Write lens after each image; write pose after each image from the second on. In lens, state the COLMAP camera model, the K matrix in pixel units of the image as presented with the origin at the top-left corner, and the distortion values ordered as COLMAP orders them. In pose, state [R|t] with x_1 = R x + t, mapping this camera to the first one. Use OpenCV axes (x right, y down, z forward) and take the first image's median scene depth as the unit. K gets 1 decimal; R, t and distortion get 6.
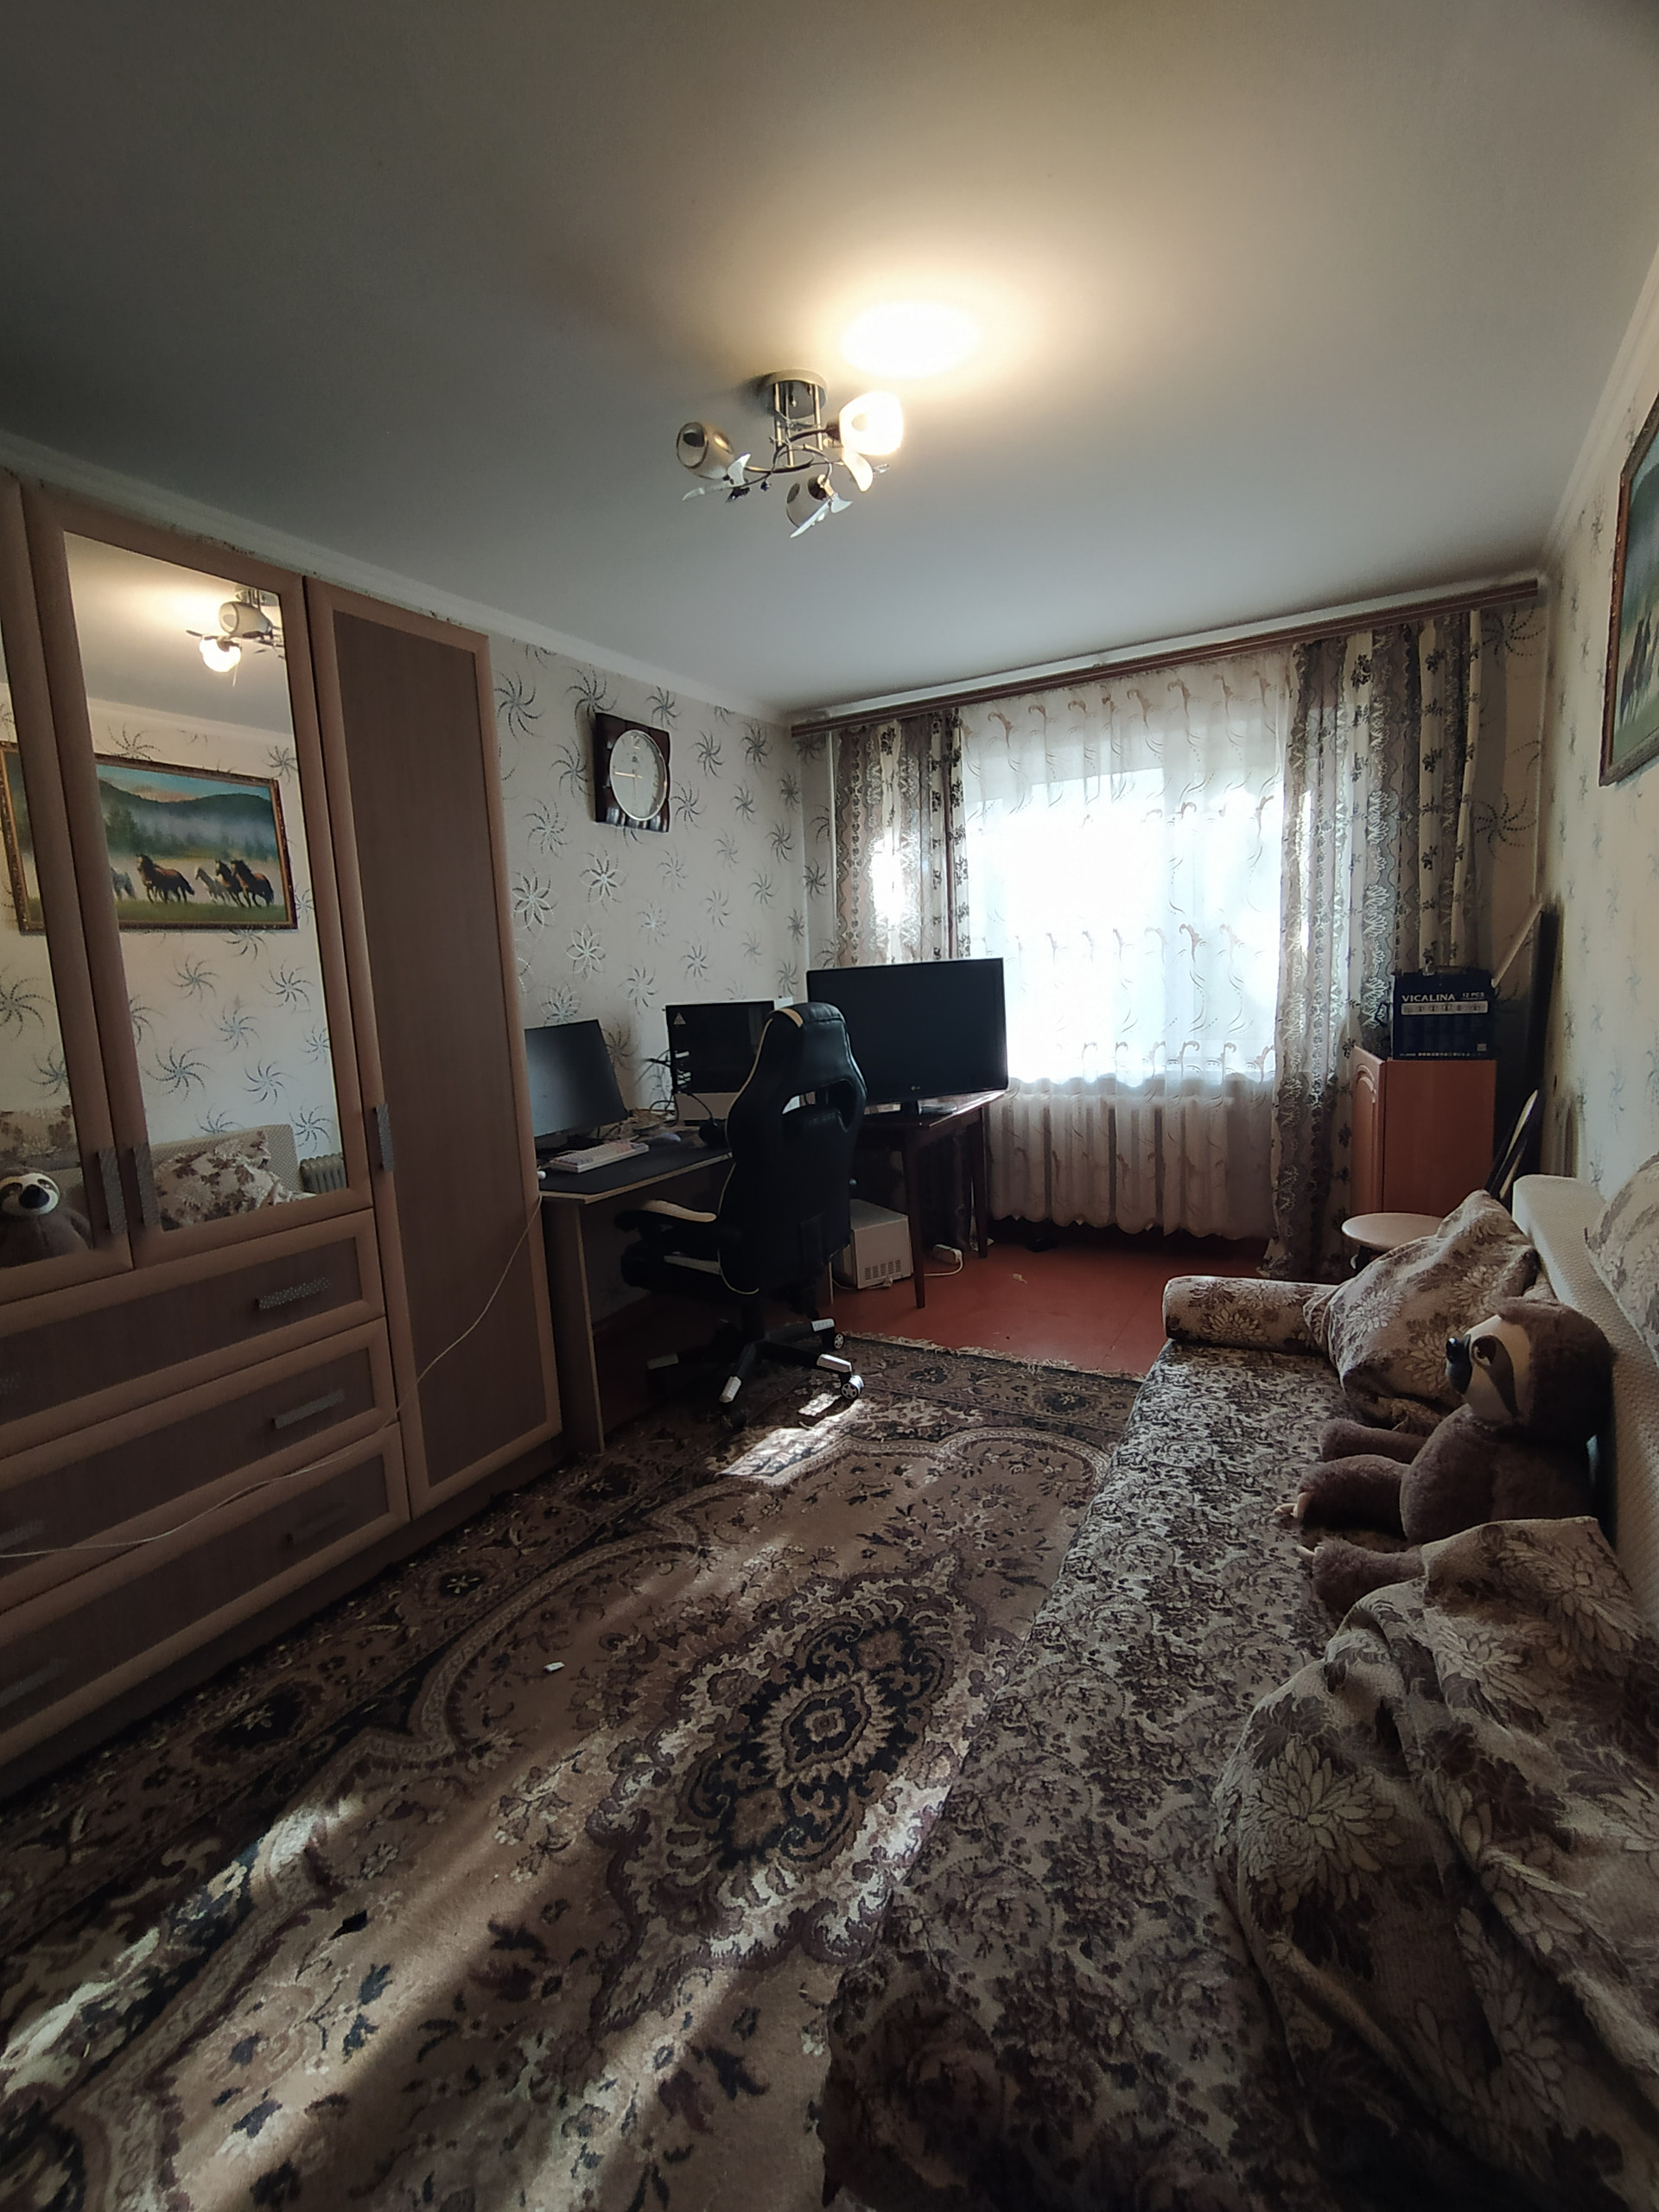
lens RADIAL K [[1009.5, 0, 828.6], [0, 1009.5, 1109.0], [0, 0, 1]] dist [-0.006470, 0.004734]
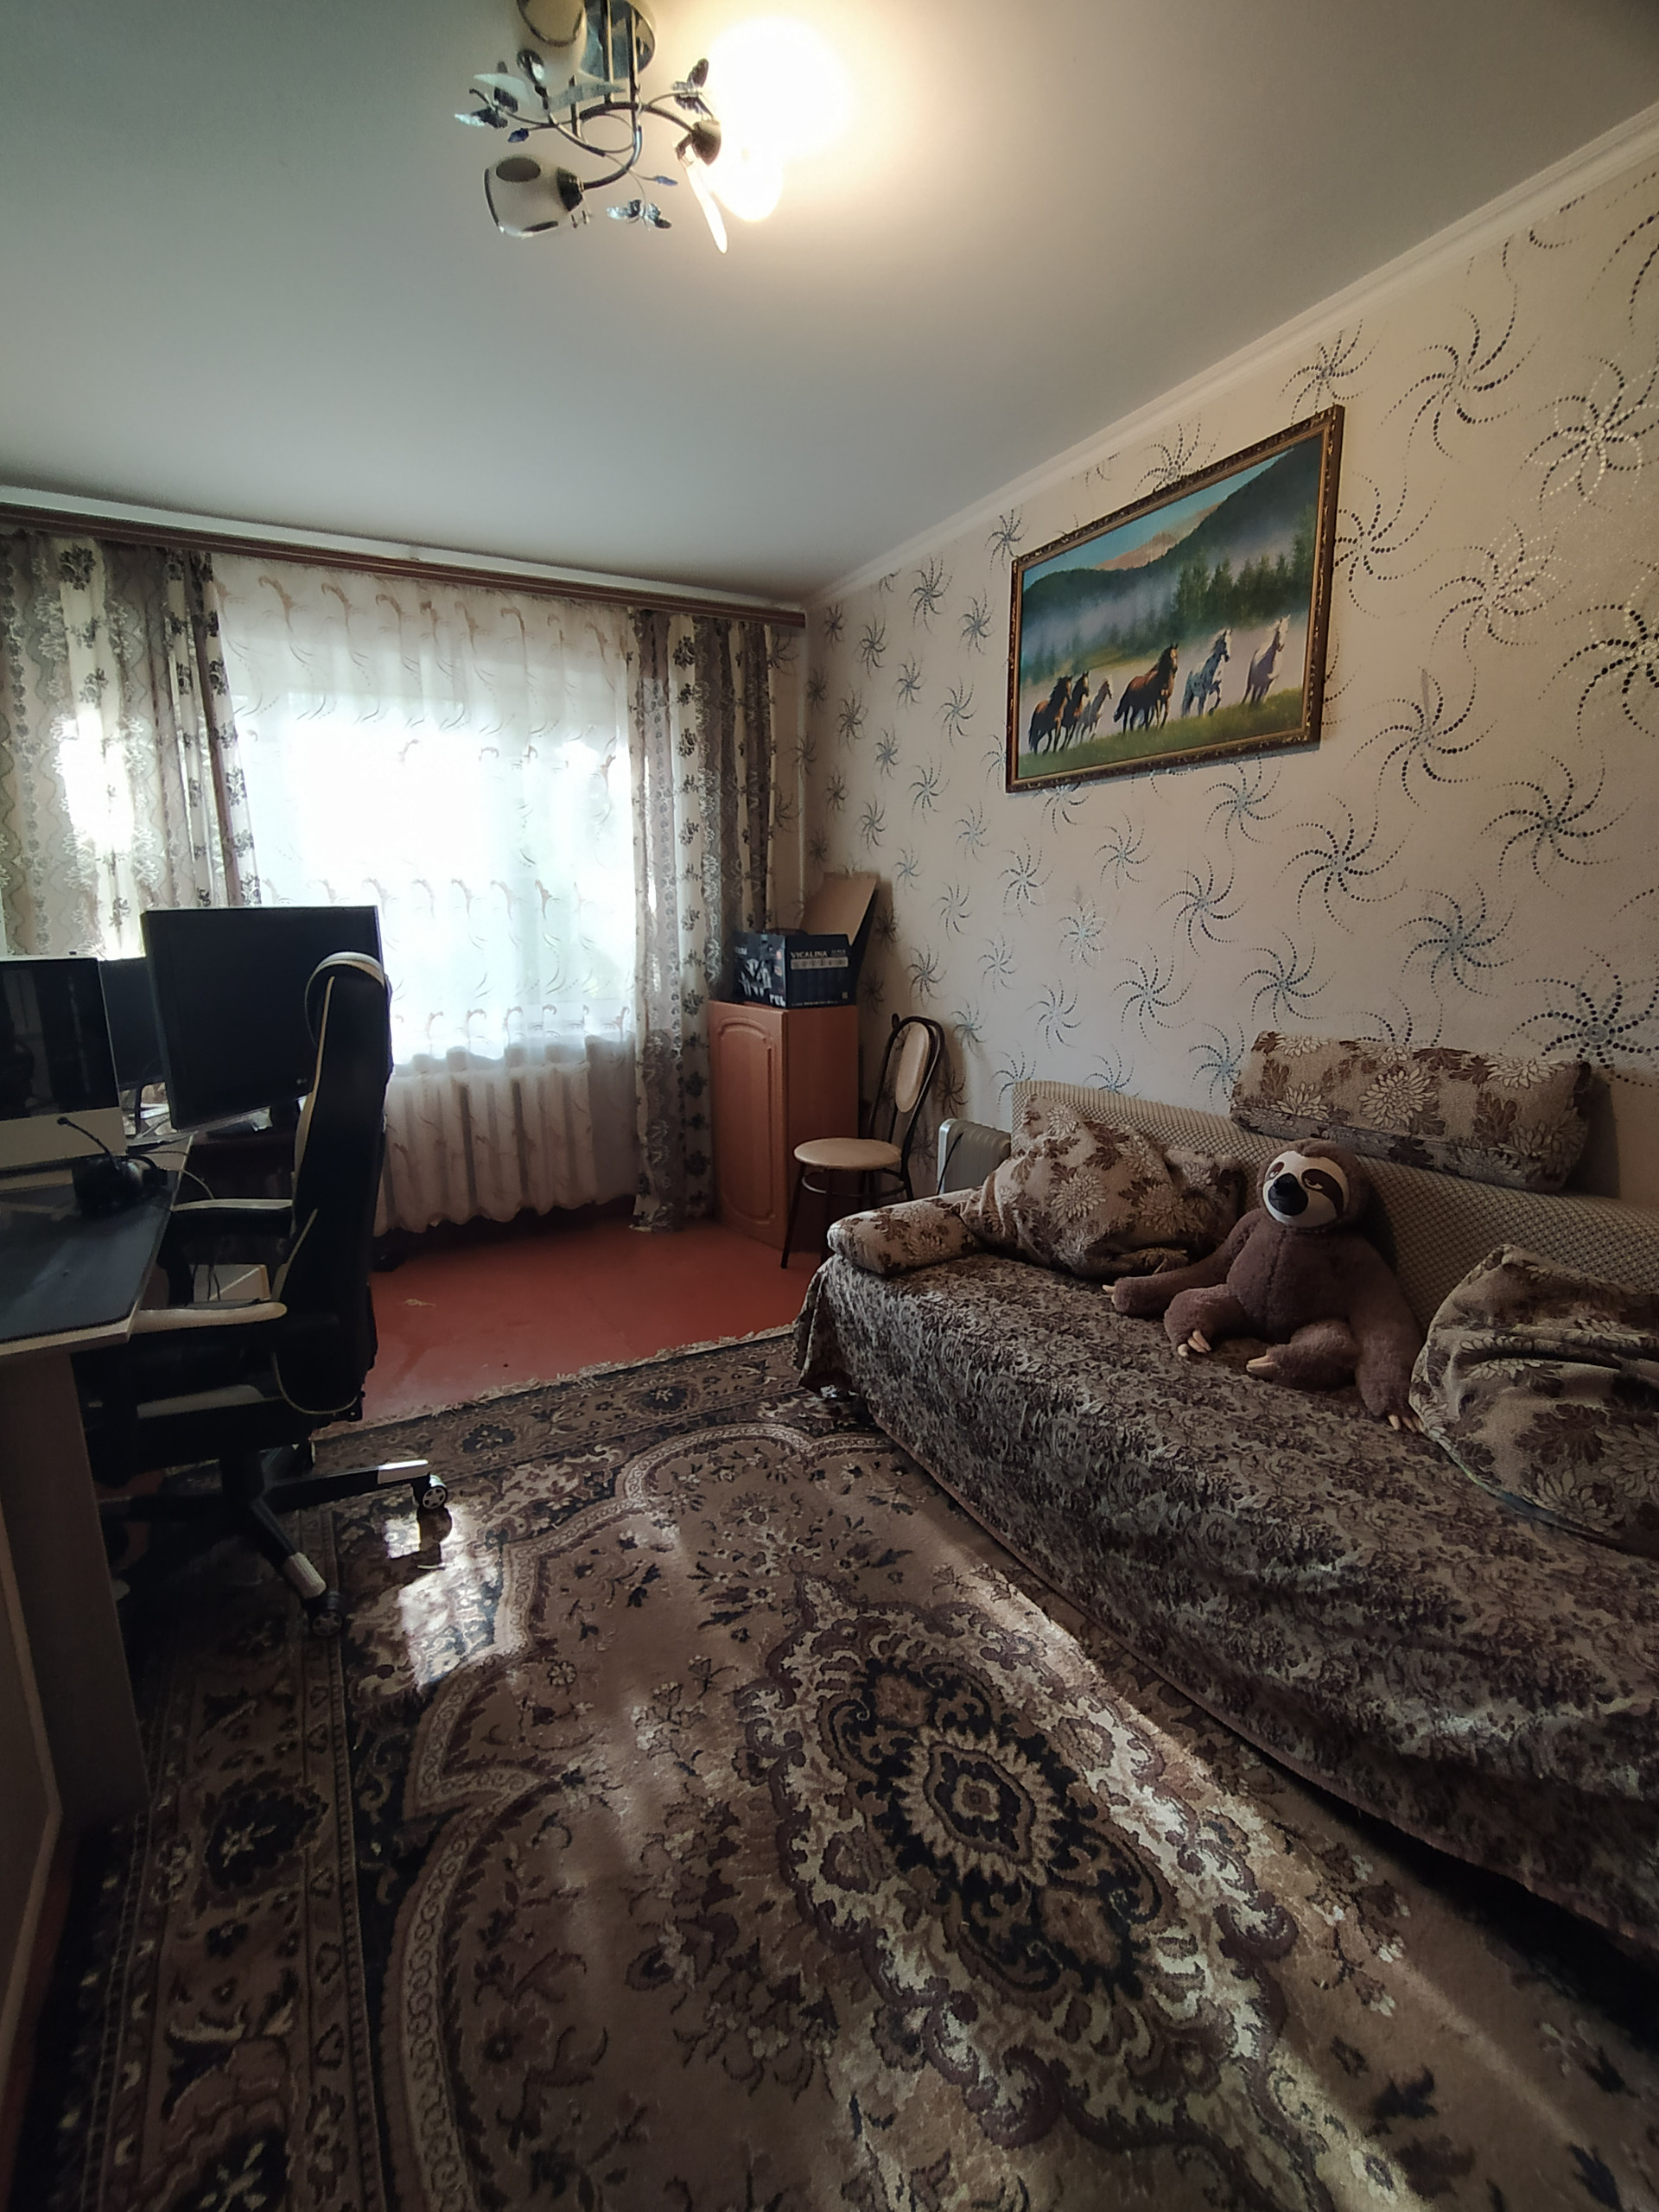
lens RADIAL K [[1009.5, 0, 841.4], [0, 1009.5, 1108.8], [0, 0, 1]] dist [-0.006470, 0.004734]
pose [[0.516383, -0.123488, 0.847407, -0.453462], [0.107446, 0.991071, 0.078949, -0.023641], [-0.849590, 0.050282, 0.525041, 0.405928]]
